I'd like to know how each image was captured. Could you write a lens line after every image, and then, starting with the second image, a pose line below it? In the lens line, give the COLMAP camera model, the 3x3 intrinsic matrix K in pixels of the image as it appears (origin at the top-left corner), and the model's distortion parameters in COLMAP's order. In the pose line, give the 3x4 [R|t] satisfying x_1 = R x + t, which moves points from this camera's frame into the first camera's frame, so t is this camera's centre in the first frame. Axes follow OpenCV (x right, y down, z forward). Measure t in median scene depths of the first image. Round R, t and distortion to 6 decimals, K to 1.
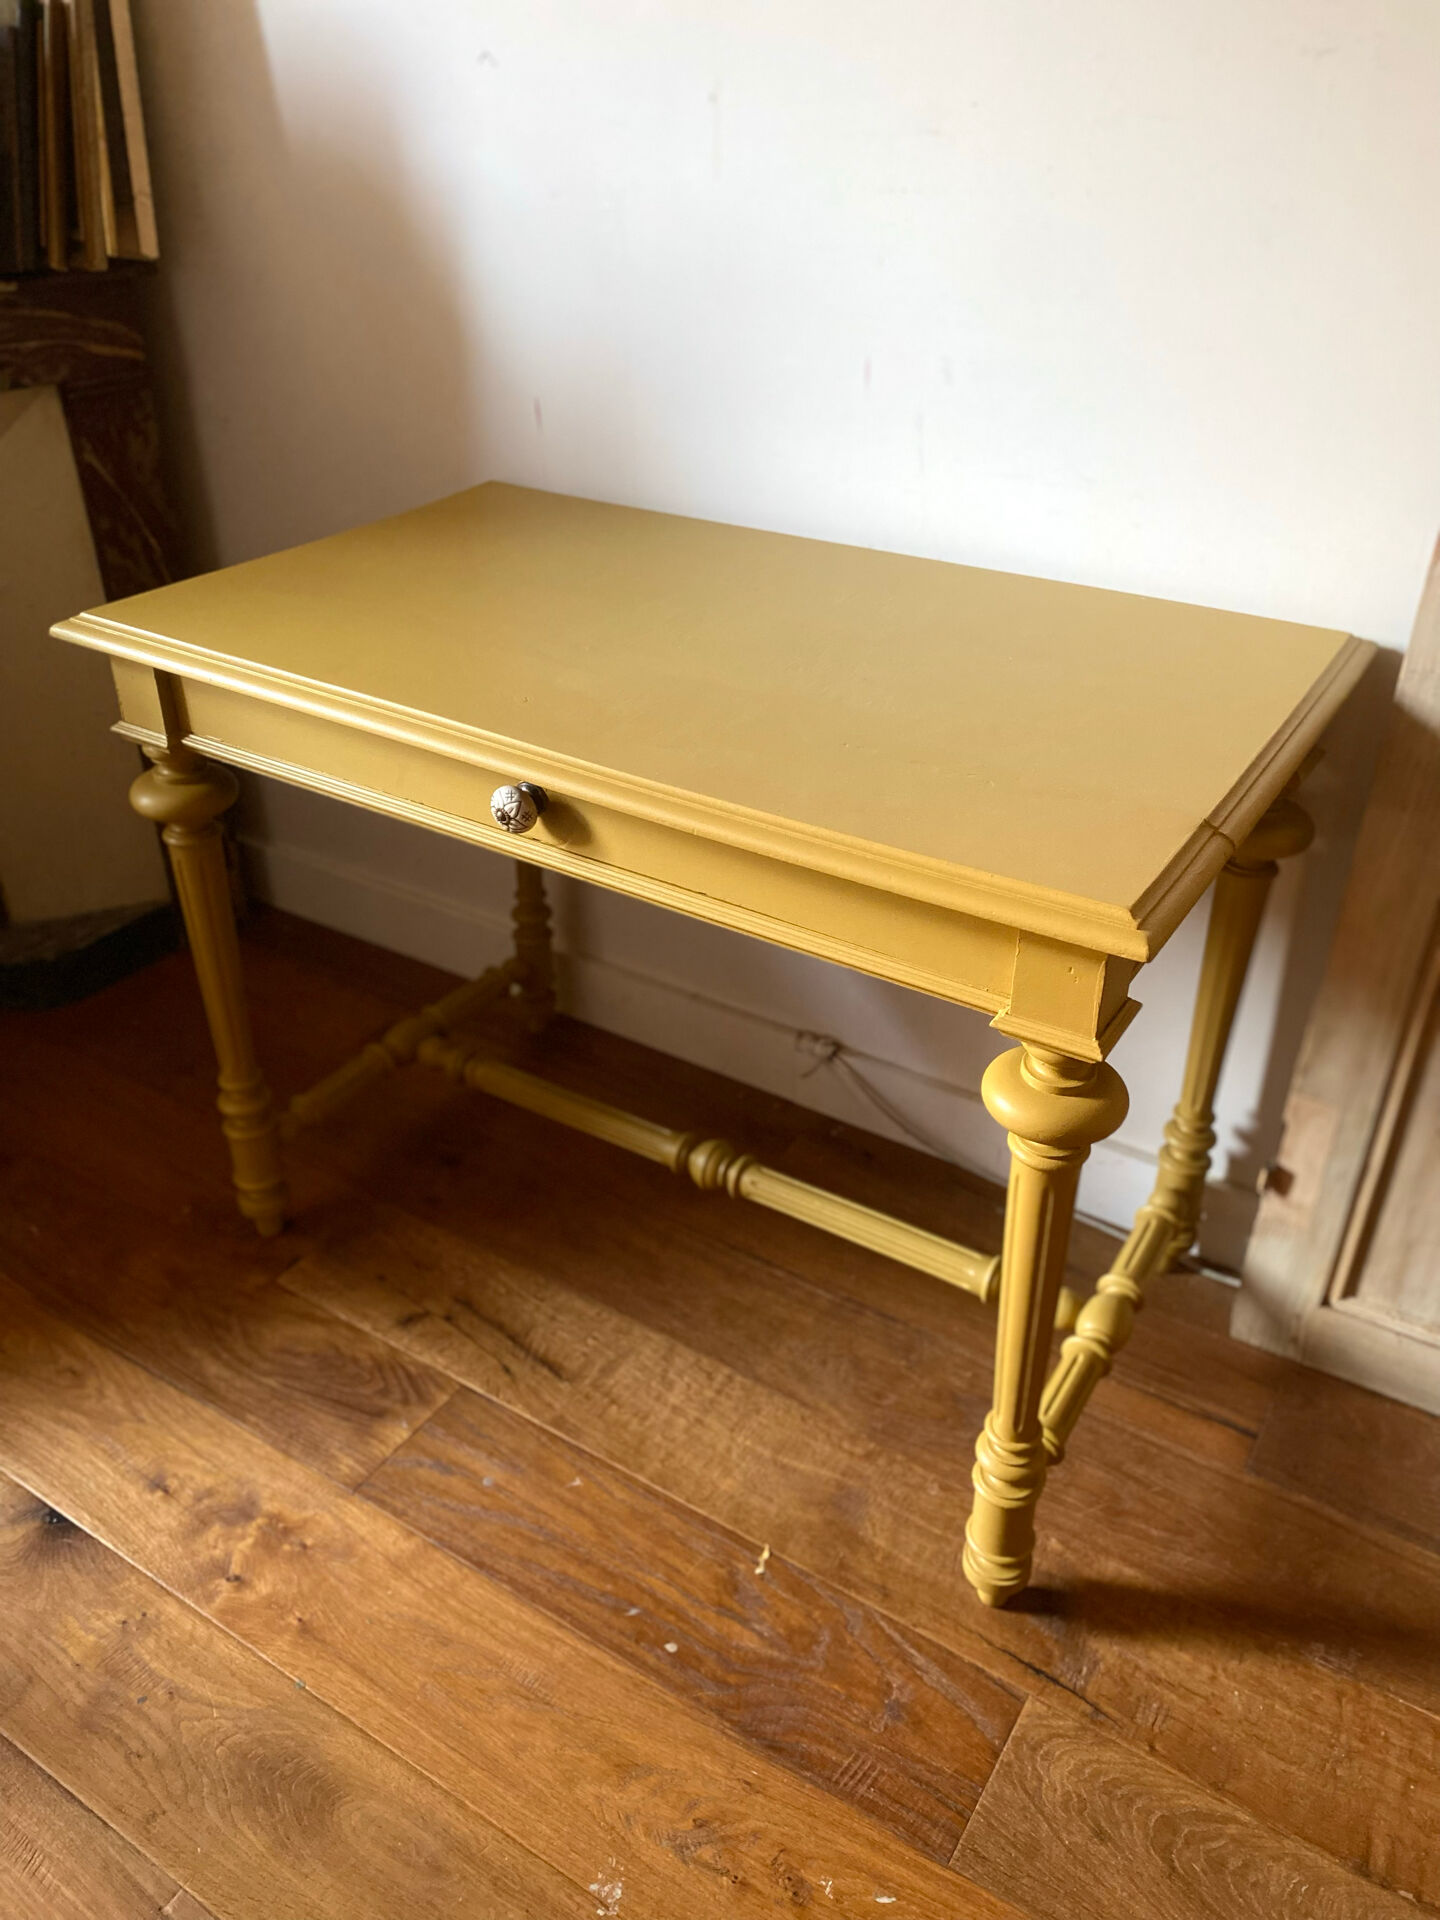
lens RADIAL K [[1485.5, 0, 728.1], [0, 1485.5, 947.1], [0, 0, 1]] dist [0.015209, -0.015081]
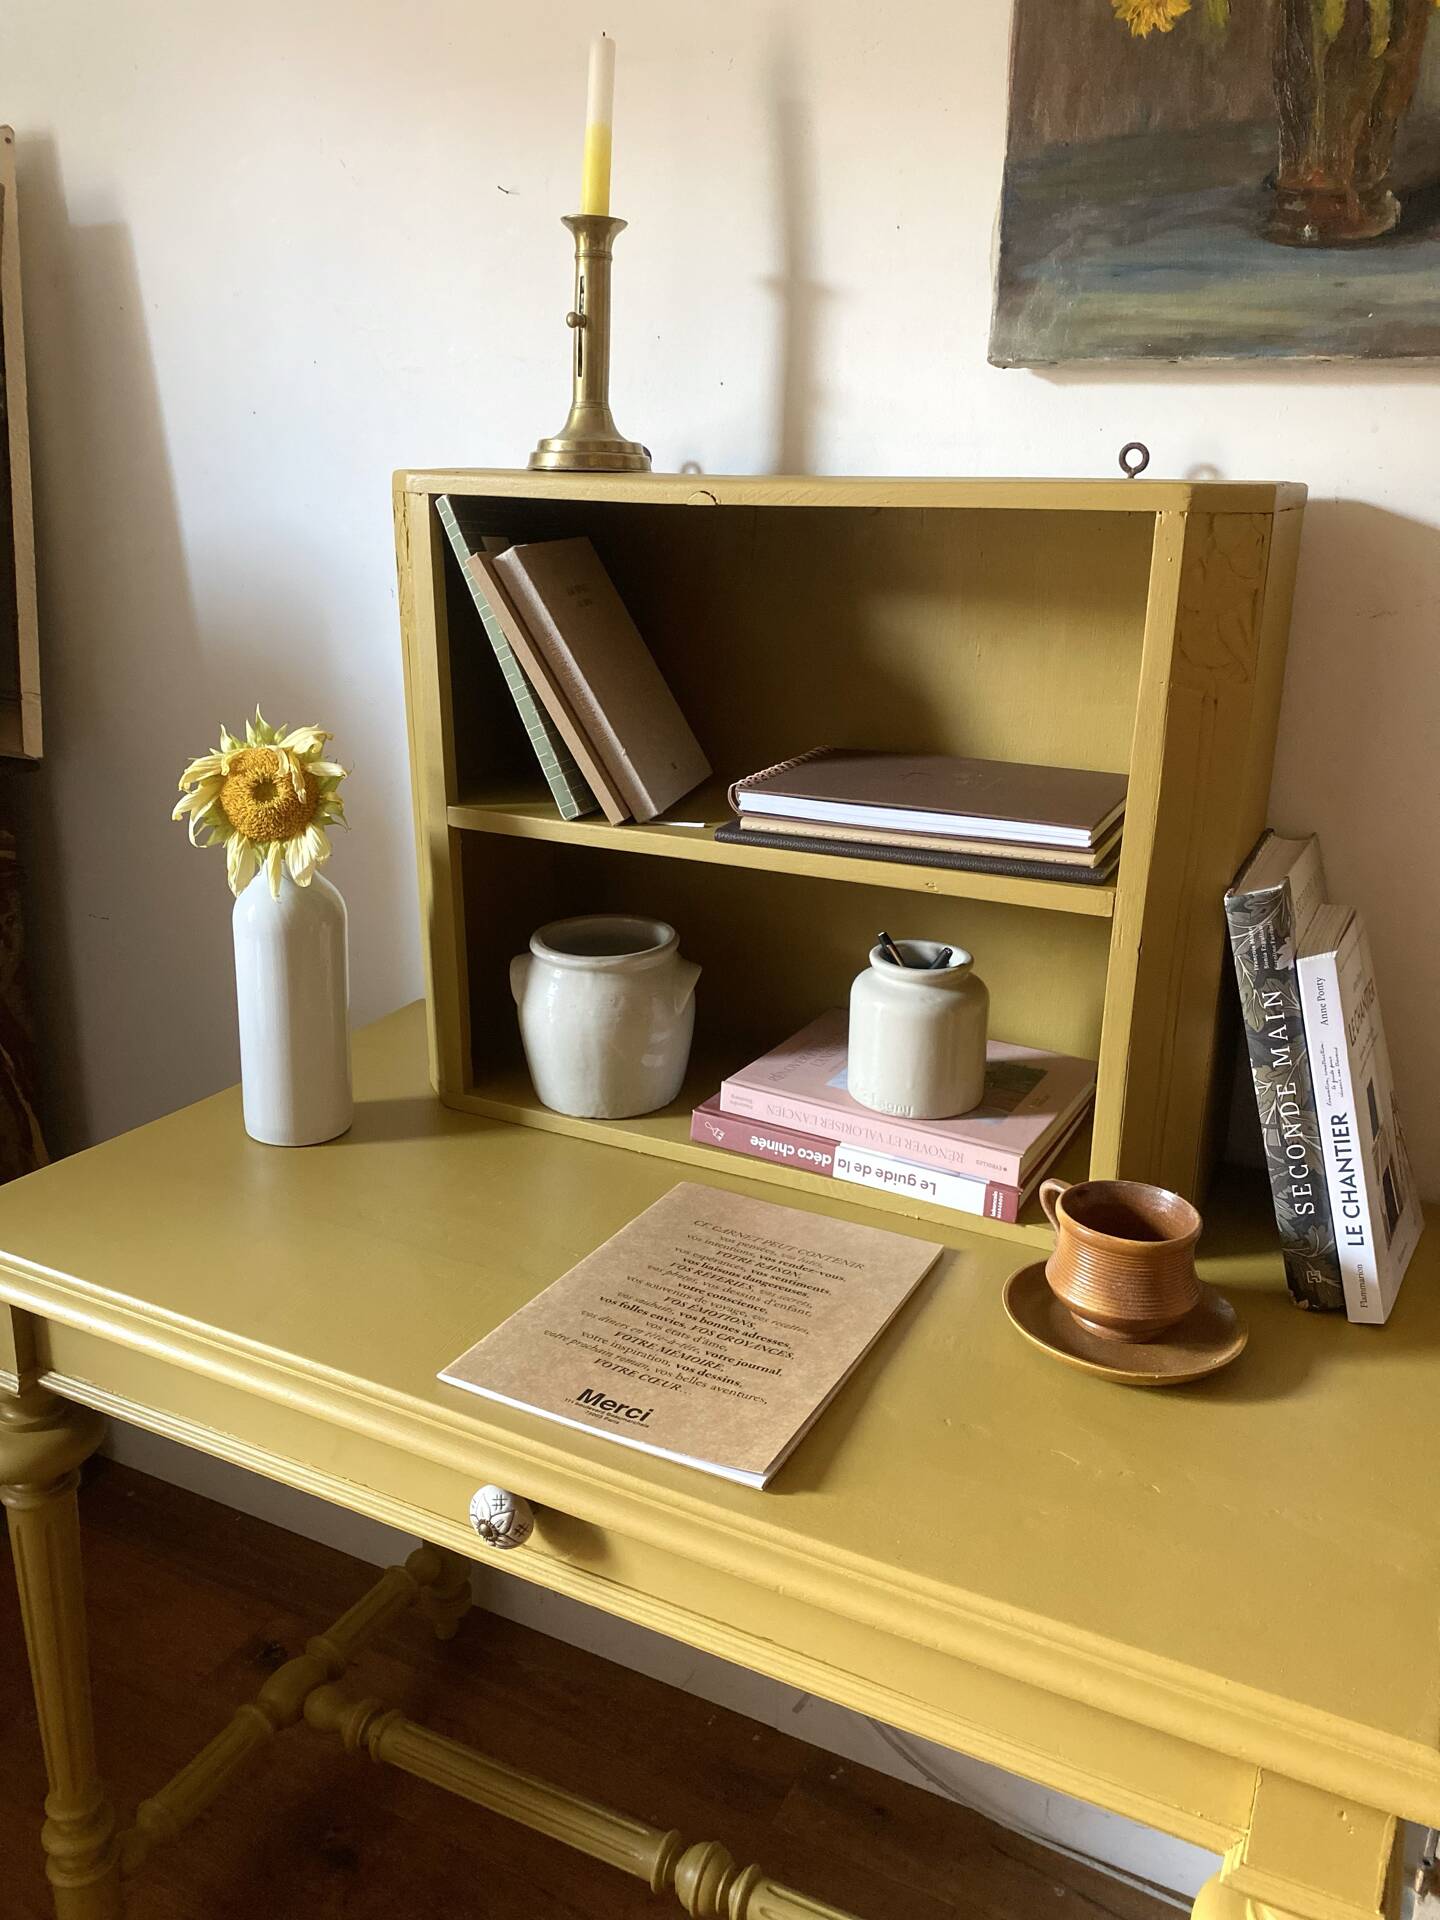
lens RADIAL K [[1485.5, 0, 728.4], [0, 1485.5, 939.9], [0, 0, 1]] dist [0.015209, -0.015081]
pose [[0.994191, -0.009361, 0.107223, -0.086710], [0.036219, 0.967208, -0.251391, -0.144450], [-0.101353, 0.253814, 0.961928, 0.155842]]
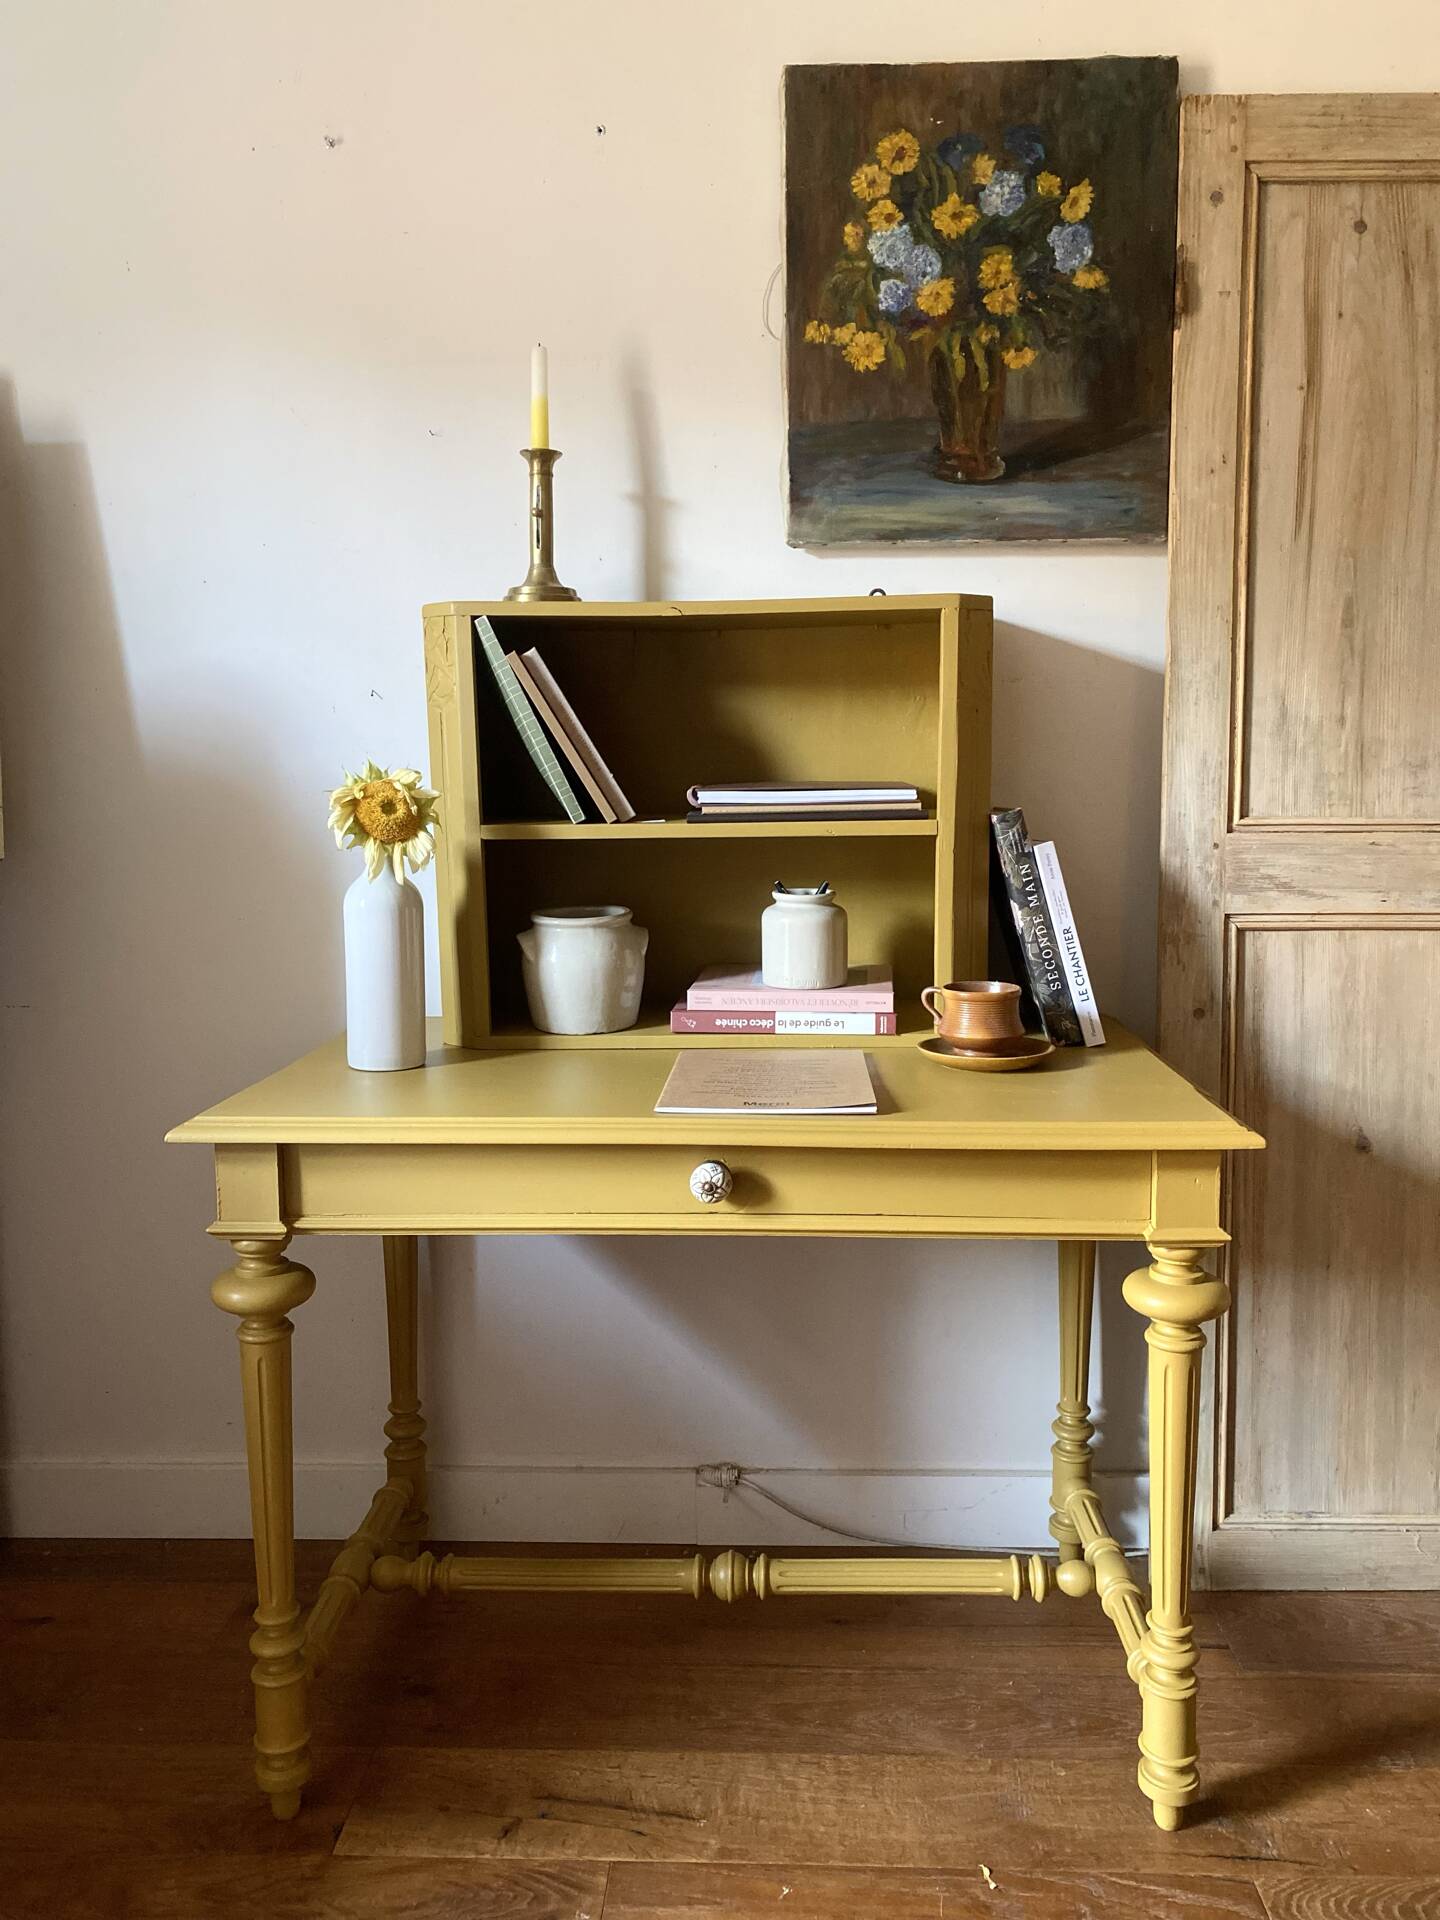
lens RADIAL K [[1485.5, 0, 732.2], [0, 1485.5, 940.9], [0, 0, 1]] dist [0.015209, -0.015081]
pose [[0.864558, -0.070924, 0.497502, -0.576785], [0.272355, 0.898118, -0.345263, 0.122383], [-0.422329, 0.433997, 0.795792, -0.052627]]
